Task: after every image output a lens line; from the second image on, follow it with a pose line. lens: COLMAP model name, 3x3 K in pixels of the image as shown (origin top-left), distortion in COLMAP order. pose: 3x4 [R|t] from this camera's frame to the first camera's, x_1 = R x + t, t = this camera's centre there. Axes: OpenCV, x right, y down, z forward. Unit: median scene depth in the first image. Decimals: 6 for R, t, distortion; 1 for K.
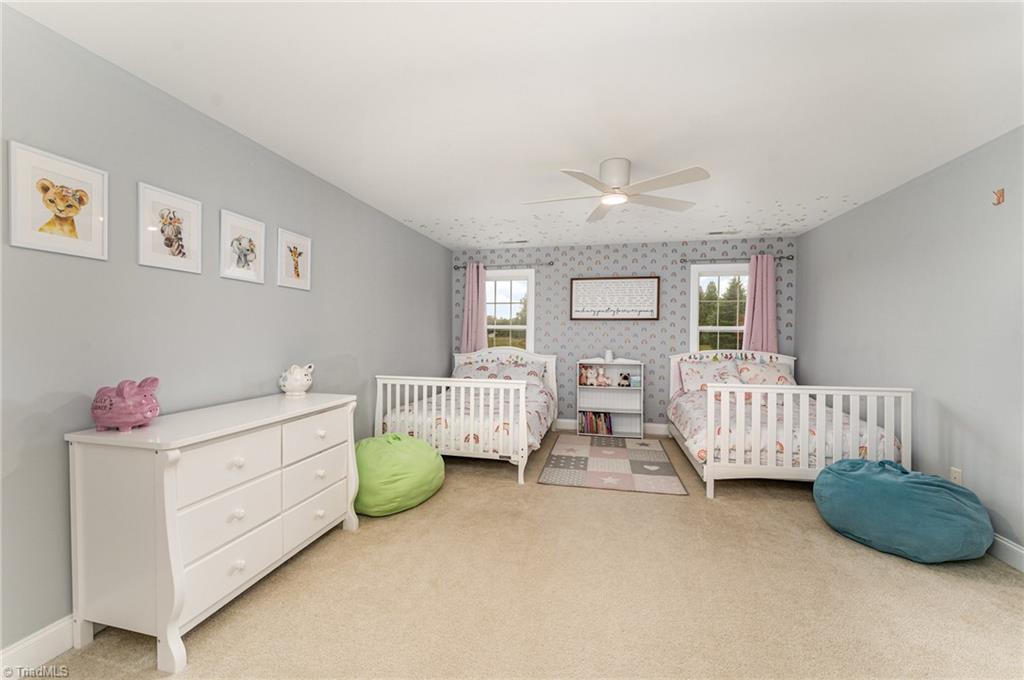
lens RADIAL K [[411.5, 0, 510.5], [0, 411.5, 335.9], [0, 0, 1]] dist [-0.002873, -0.000201]
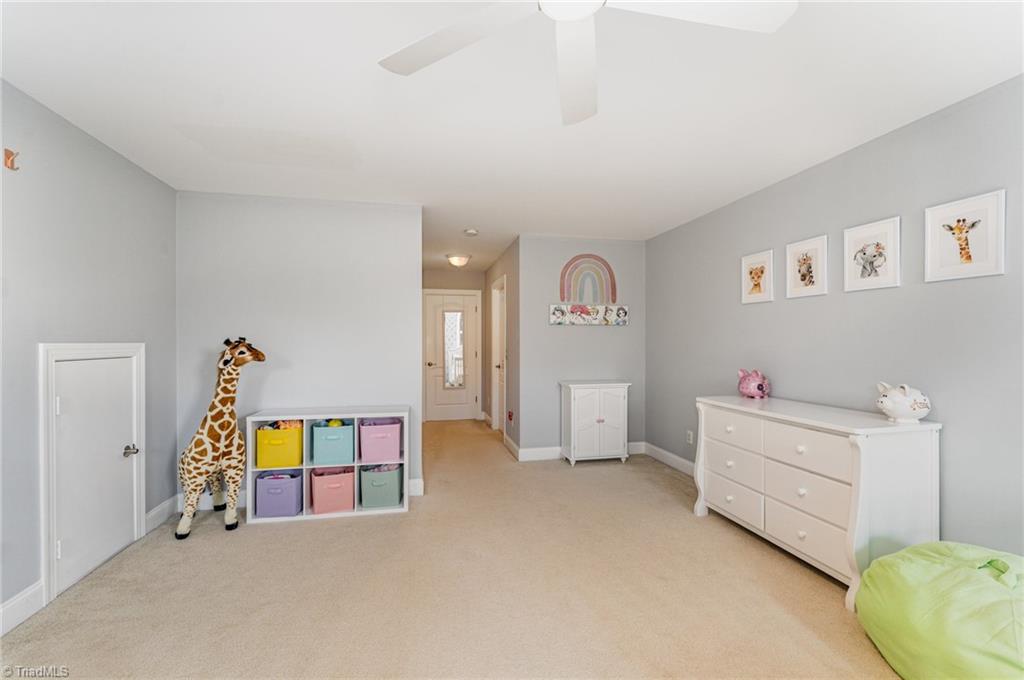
lens RADIAL K [[443.4, 0, 512.0], [0, 443.4, 341.7], [0, 0, 1]] dist [-0.000167, -0.000033]
pose [[-0.906039, -0.002730, -0.423185, 0.580525], [-0.004347, 0.999986, 0.002855, -0.010747], [0.423172, 0.004427, -0.906039, 1.647348]]
